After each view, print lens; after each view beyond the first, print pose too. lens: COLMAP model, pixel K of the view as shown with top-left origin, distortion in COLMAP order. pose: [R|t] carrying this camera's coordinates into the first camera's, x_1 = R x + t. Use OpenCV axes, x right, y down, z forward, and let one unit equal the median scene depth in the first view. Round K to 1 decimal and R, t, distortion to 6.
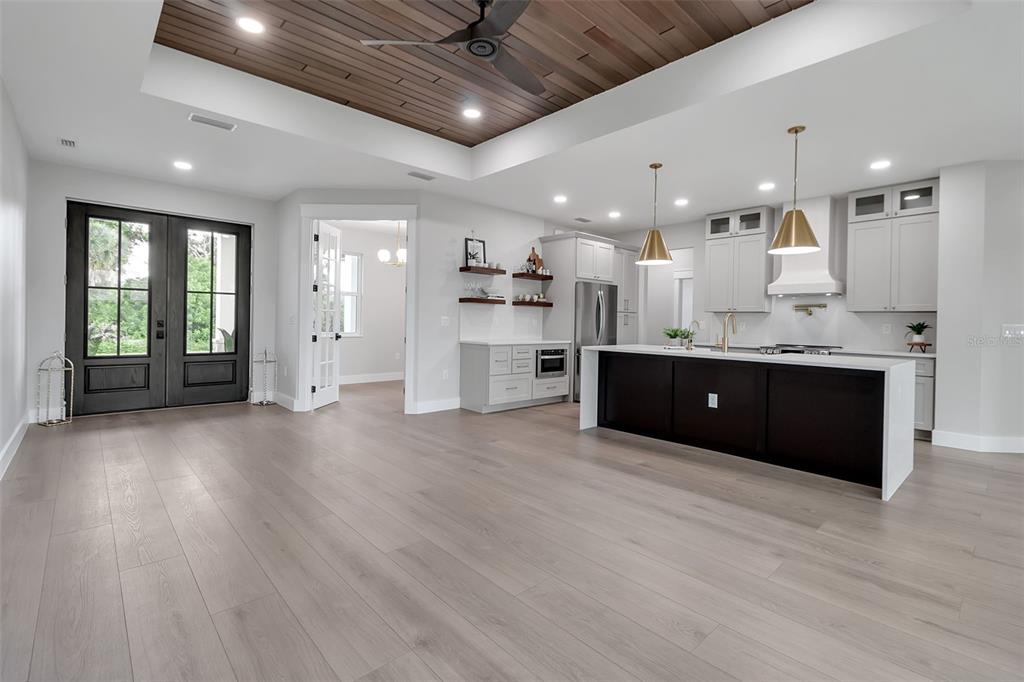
lens RADIAL K [[467.2, 0, 517.4], [0, 467.2, 324.7], [0, 0, 1]] dist [0.002547, 0.000013]
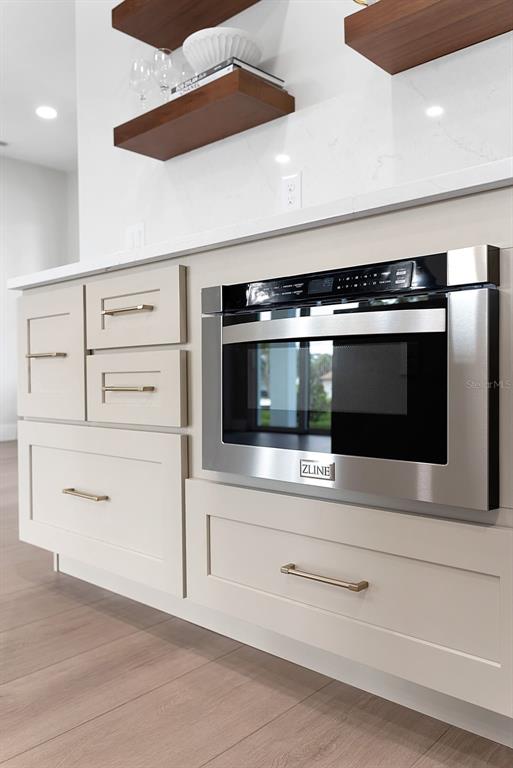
lens RADIAL K [[616.3, 0, 256.5], [0, 616.3, 384.0], [0, 0, 1]] dist [0.001631, -0.000020]
pose [[0.080724, -0.008667, -0.996699, 0.251133], [0.006258, 0.999947, -0.008188, 0.089858], [0.996717, -0.005576, 0.080774, 1.039221]]
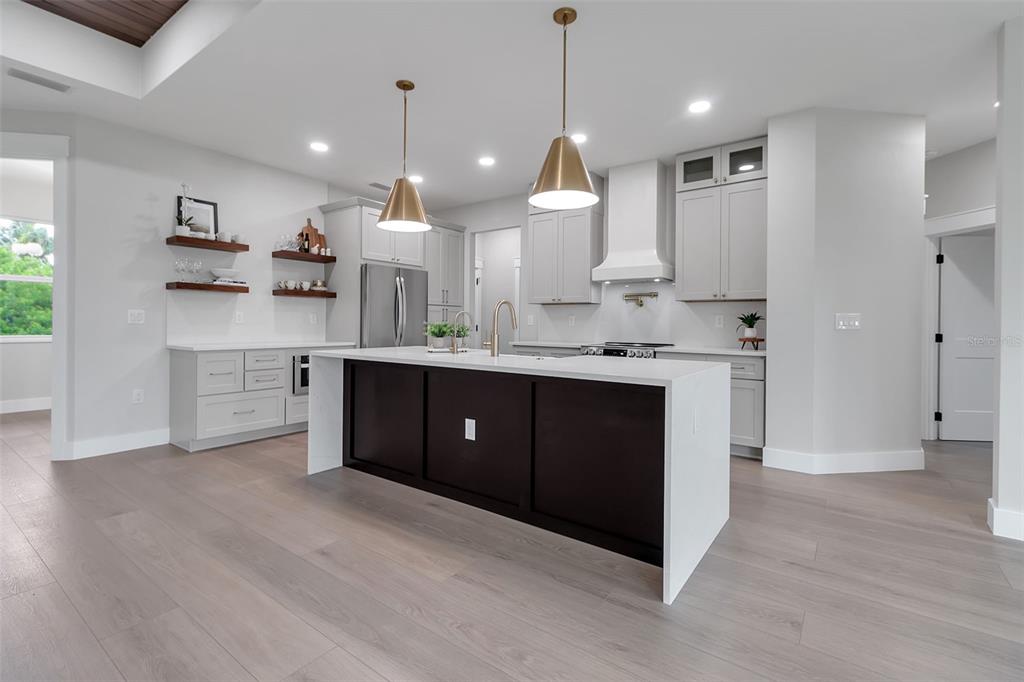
lens RADIAL K [[467.2, 0, 517.4], [0, 467.2, 324.7], [0, 0, 1]] dist [0.002547, 0.000013]
pose [[0.980874, -0.010226, 0.194376, 0.250865], [0.010172, 0.999947, 0.001276, 0.008720], [-0.194379, 0.000725, 0.980926, 0.232763]]
